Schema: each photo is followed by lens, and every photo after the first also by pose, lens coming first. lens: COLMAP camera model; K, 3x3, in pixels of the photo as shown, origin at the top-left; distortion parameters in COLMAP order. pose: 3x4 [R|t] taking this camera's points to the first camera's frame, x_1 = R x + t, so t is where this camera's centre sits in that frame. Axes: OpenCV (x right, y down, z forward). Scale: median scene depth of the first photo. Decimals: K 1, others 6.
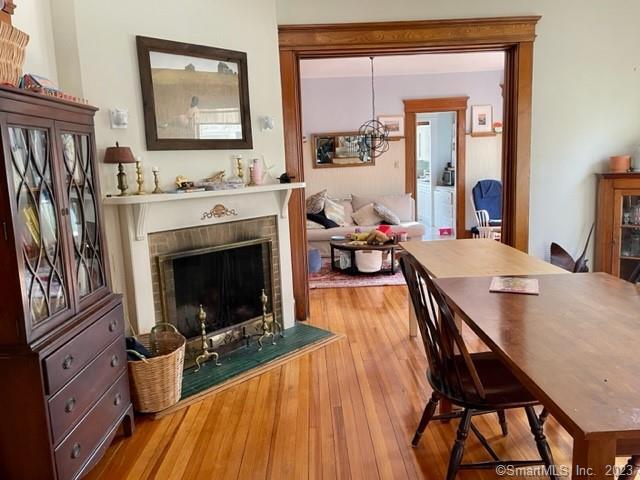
lens RADIAL K [[506.6, 0, 322.3], [0, 506.6, 237.1], [0, 0, 1]] dist [0.045524, -0.022964]
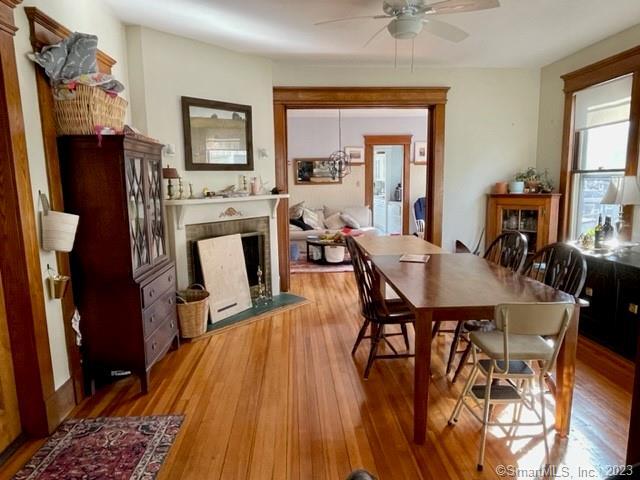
lens RADIAL K [[431.1, 0, 320.0], [0, 431.1, 245.3], [0, 0, 1]] dist [-0.025282, 0.003962]
pose [[0.998883, 0.019920, 0.042854, 0.004443], [-0.020053, 0.999795, 0.002691, 0.033416], [-0.042792, -0.003547, 0.999078, -0.239988]]
